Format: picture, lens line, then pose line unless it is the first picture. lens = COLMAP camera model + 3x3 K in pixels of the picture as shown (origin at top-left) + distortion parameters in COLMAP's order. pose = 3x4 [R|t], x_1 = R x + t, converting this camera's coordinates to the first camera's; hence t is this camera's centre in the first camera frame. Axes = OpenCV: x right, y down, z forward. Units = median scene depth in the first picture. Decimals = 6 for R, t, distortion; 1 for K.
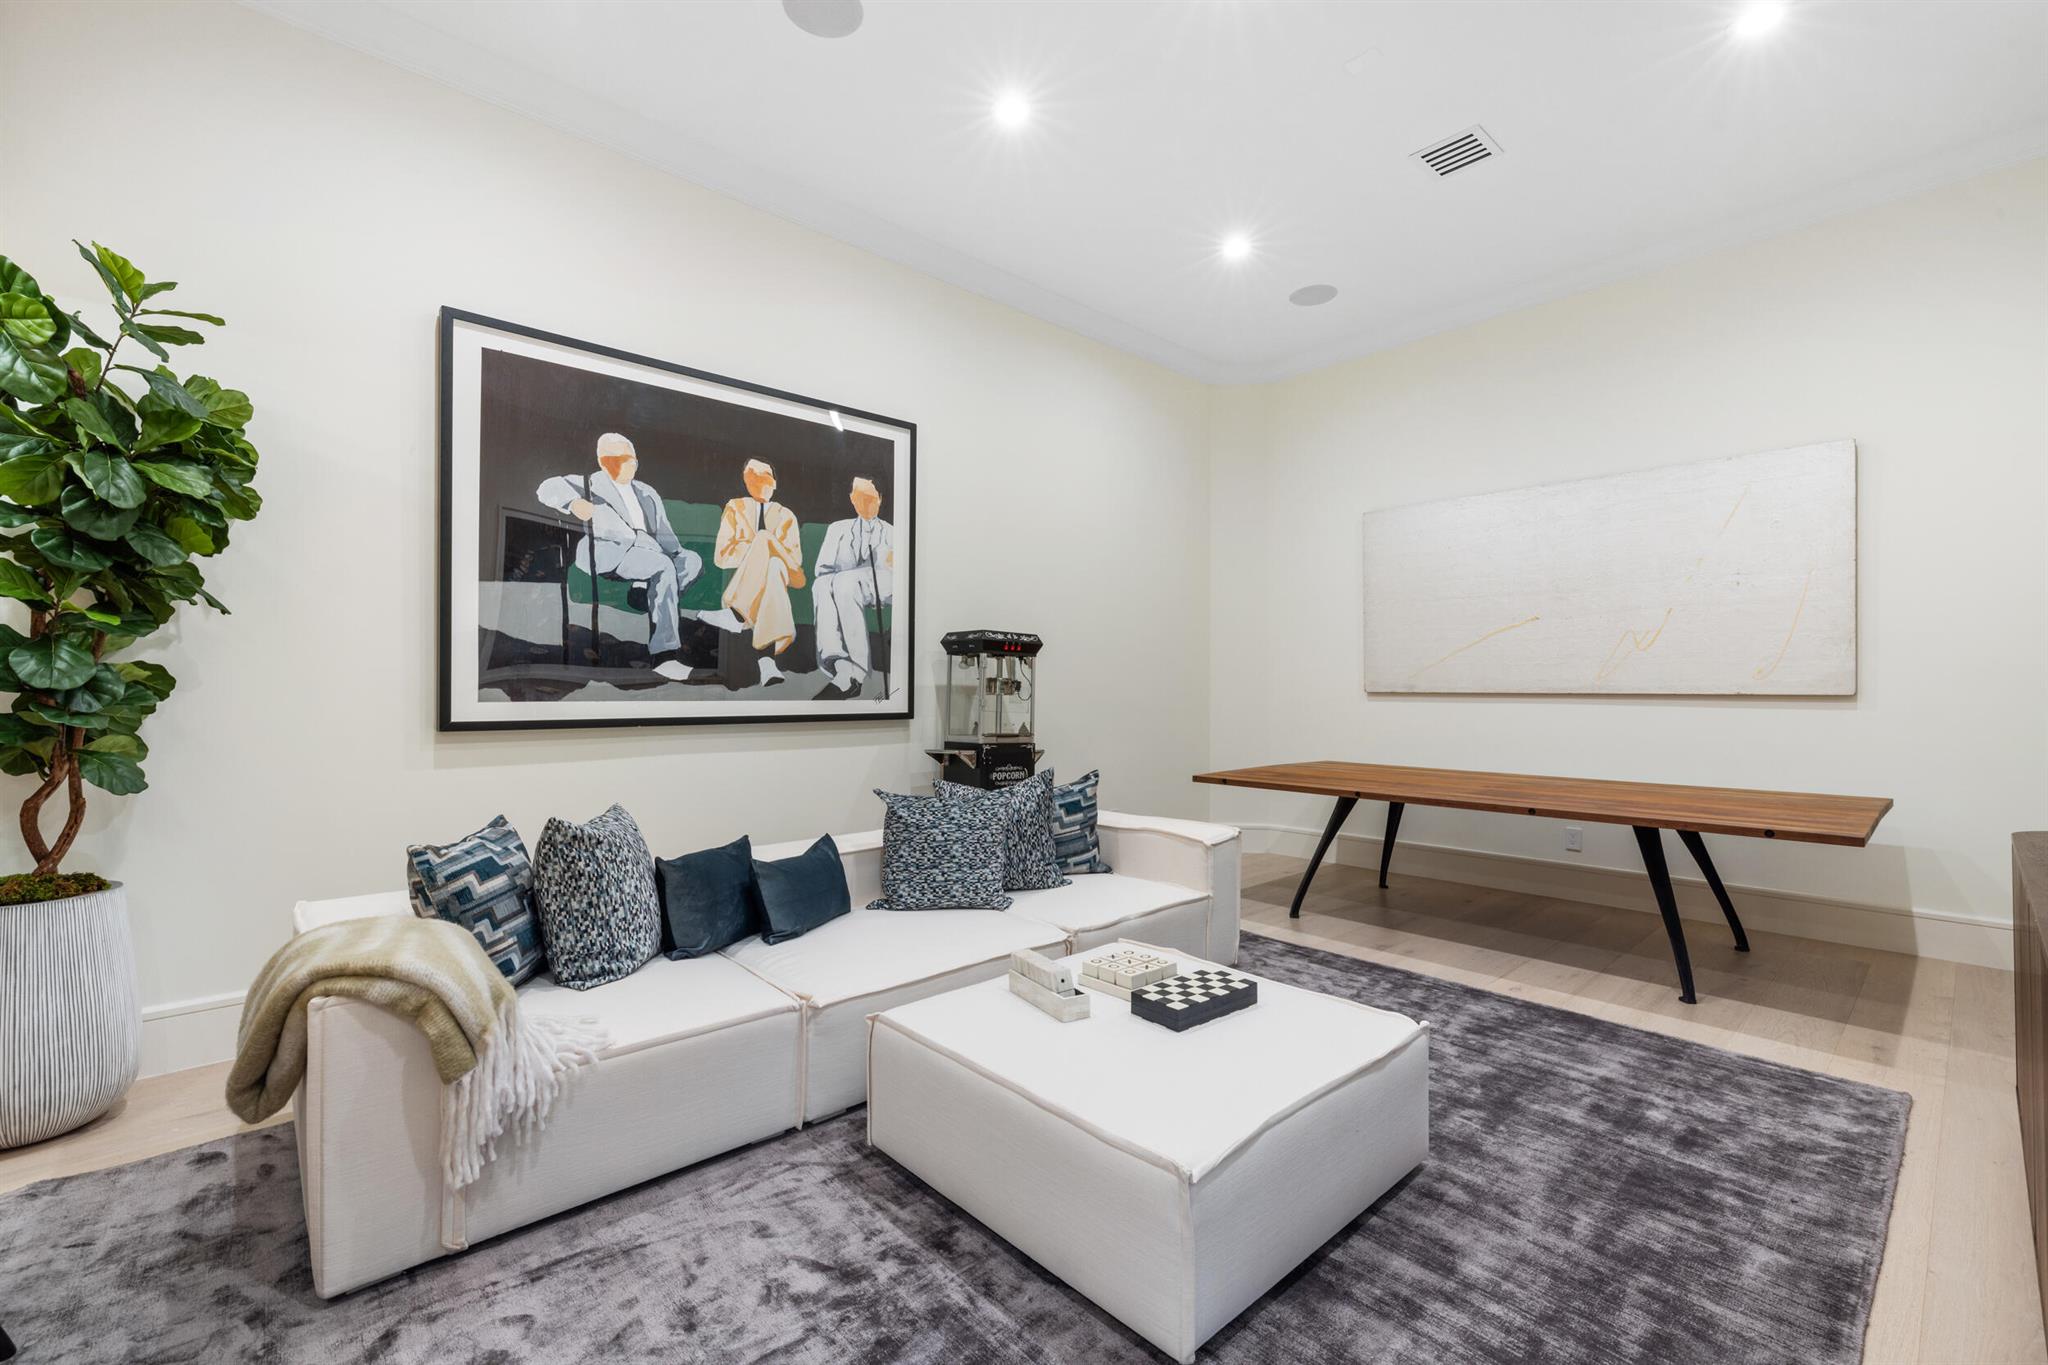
lens RADIAL K [[884.3, 0, 1023.1], [0, 884.3, 682.7], [0, 0, 1]] dist [0.000655, 0.000061]
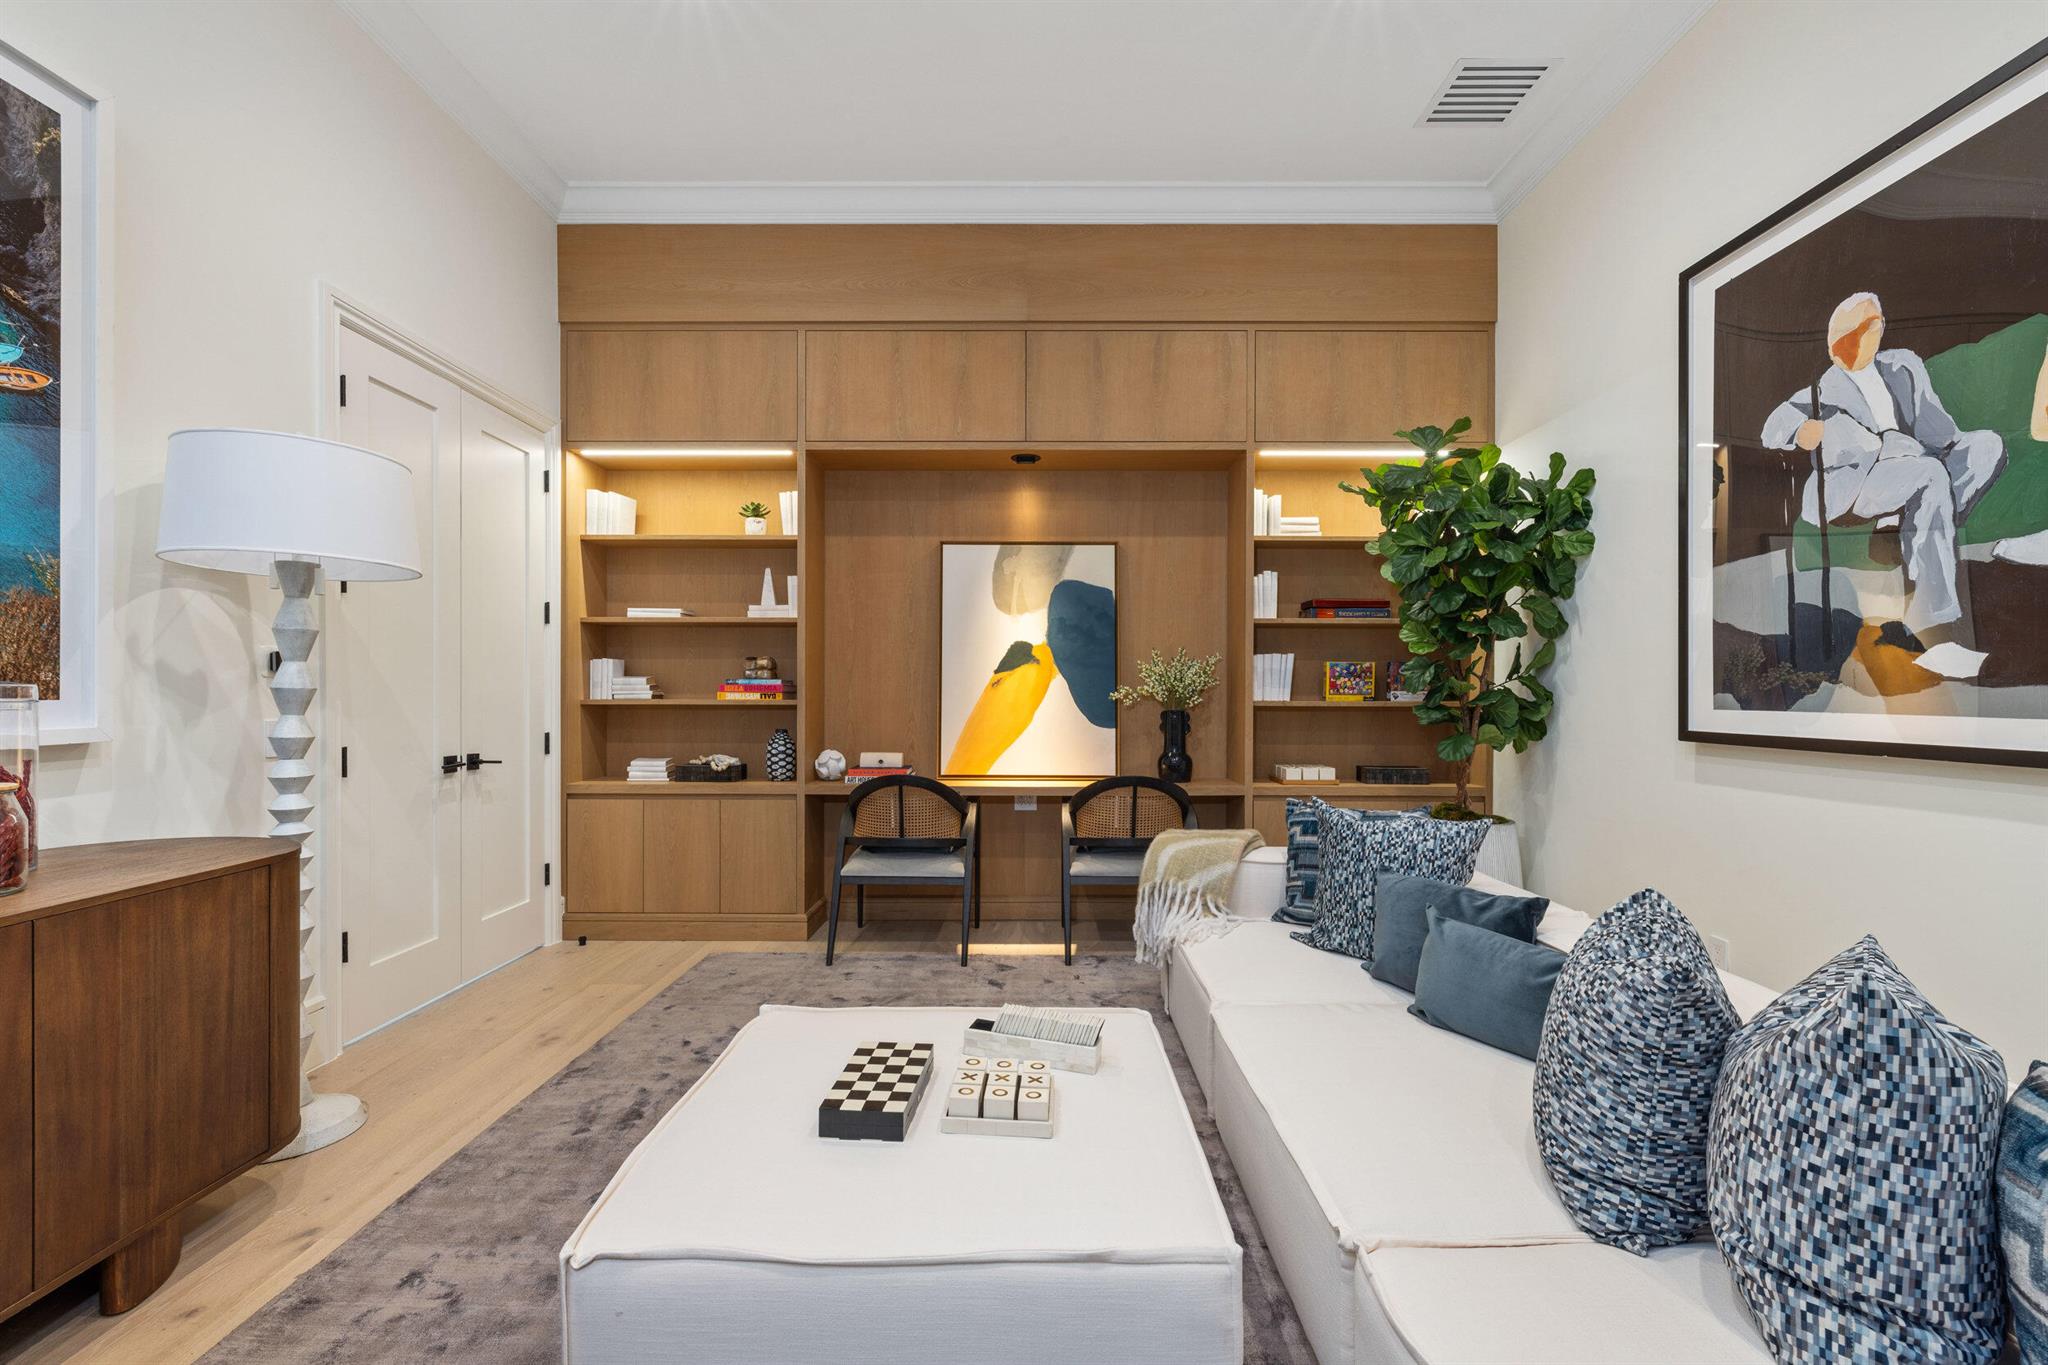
lens RADIAL K [[884.3, 0, 1024.6], [0, 884.3, 692.4], [0, 0, 1]] dist [0.000655, 0.000061]
pose [[-0.683325, -0.003117, -0.730108, 0.418113], [0.002363, 0.999976, -0.006481, 0.008653], [0.730111, -0.006154, -0.683301, 1.000972]]
